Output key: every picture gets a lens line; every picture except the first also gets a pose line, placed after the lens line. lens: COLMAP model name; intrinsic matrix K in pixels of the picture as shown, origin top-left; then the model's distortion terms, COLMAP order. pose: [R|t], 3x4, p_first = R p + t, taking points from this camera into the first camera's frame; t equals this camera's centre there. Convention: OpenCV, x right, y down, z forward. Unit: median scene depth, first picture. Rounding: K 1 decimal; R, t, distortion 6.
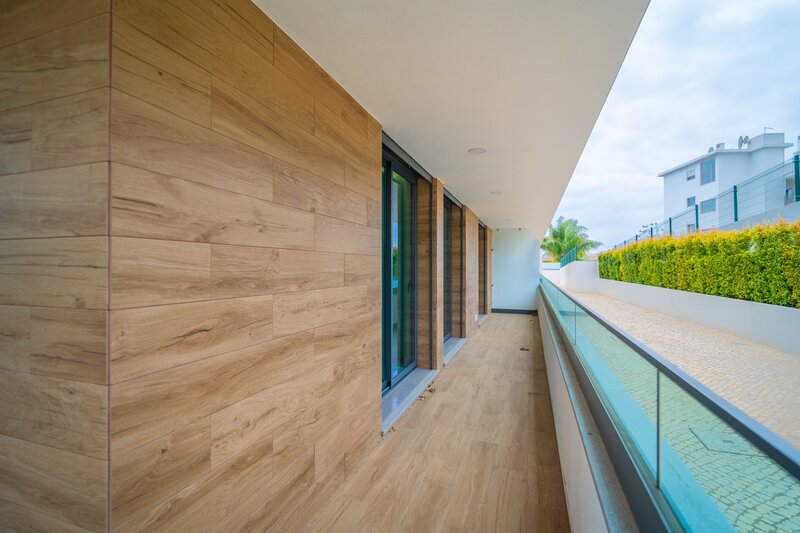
lens RADIAL K [[375.4, 0, 400.9], [0, 375.4, 261.8], [0, 0, 1]] dist [-0.002085, -0.000574]
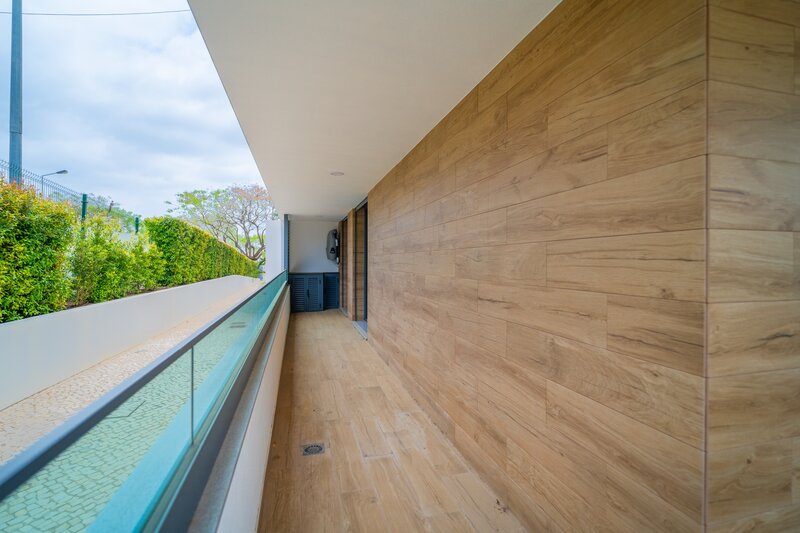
lens RADIAL K [[375.4, 0, 400.9], [0, 375.4, 261.8], [0, 0, 1]] dist [-0.002085, -0.000574]
pose [[0.569929, -0.000814, -0.821693, -0.399332], [0.009707, 0.999936, 0.005742, 0.004947], [0.821636, -0.011249, 0.569901, -0.230539]]
